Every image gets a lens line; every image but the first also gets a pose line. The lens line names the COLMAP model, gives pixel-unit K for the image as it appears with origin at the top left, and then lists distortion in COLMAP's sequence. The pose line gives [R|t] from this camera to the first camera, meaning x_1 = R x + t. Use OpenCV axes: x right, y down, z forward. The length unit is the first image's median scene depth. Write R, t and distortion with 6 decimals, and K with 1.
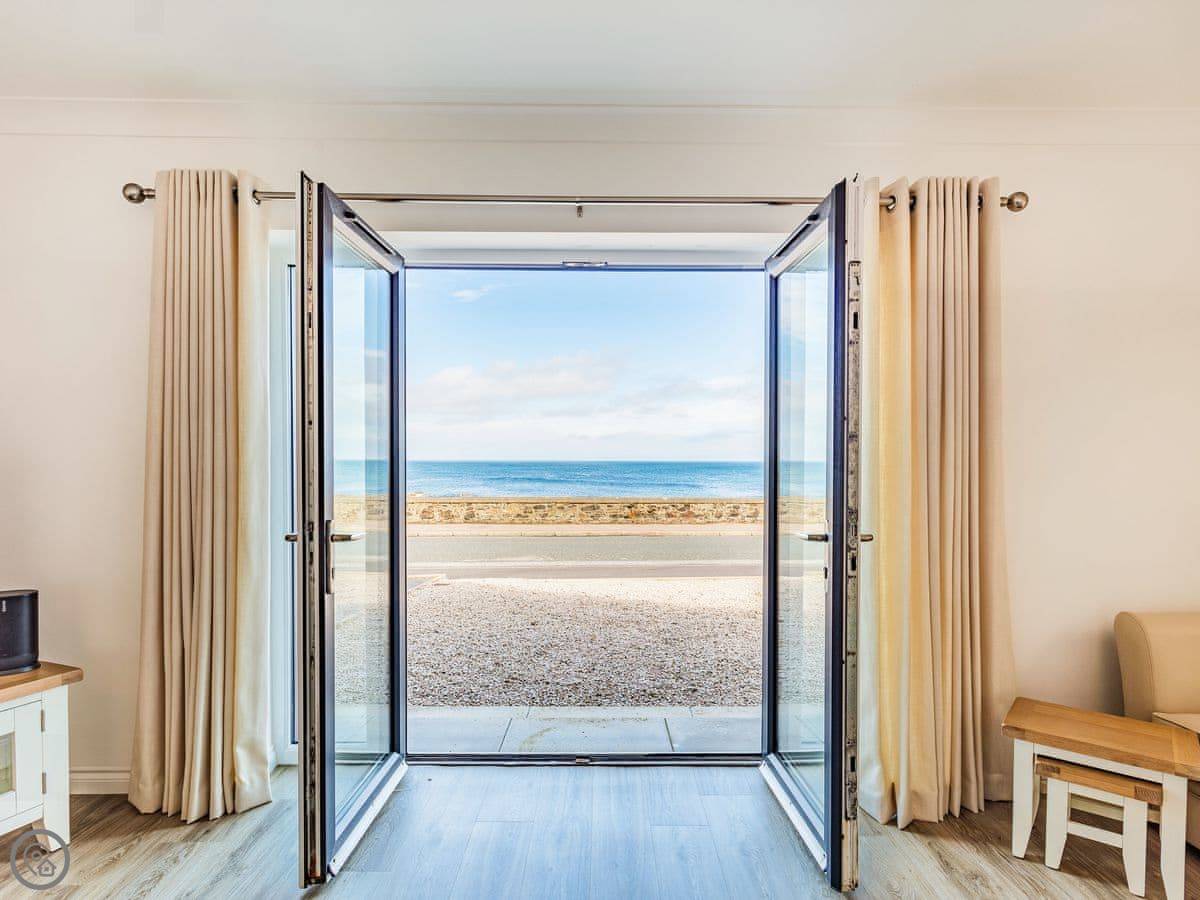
lens RADIAL K [[652.9, 0, 594.3], [0, 652.9, 446.1], [0, 0, 1]] dist [-0.000316, 0.000449]
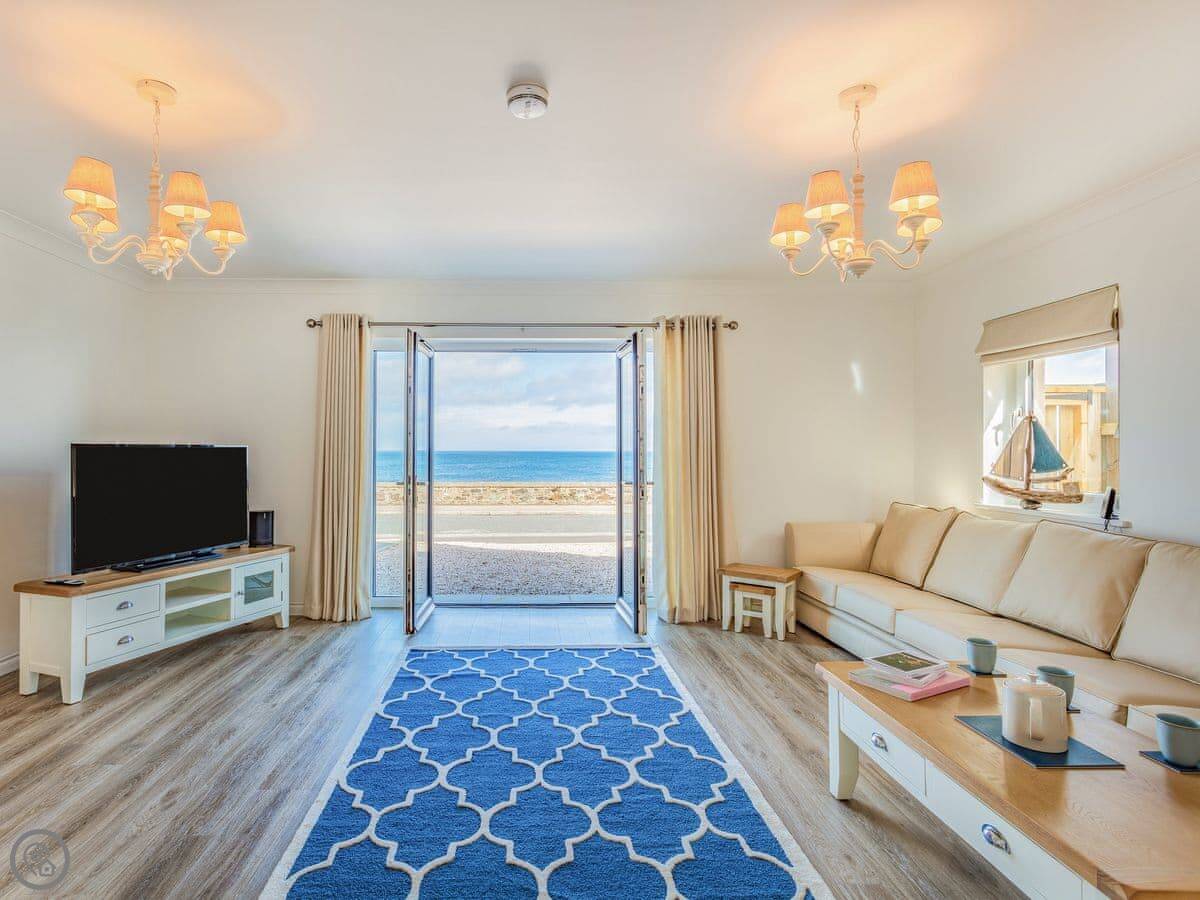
lens RADIAL K [[640.9, 0, 579.3], [0, 640.9, 451.5], [0, 0, 1]] dist [0.000687, -0.000113]
pose [[0.995827, -0.002461, 0.091226, -0.033246], [0.000300, 0.999719, 0.023696, -0.021957], [-0.091258, -0.023569, 0.995548, -1.124395]]
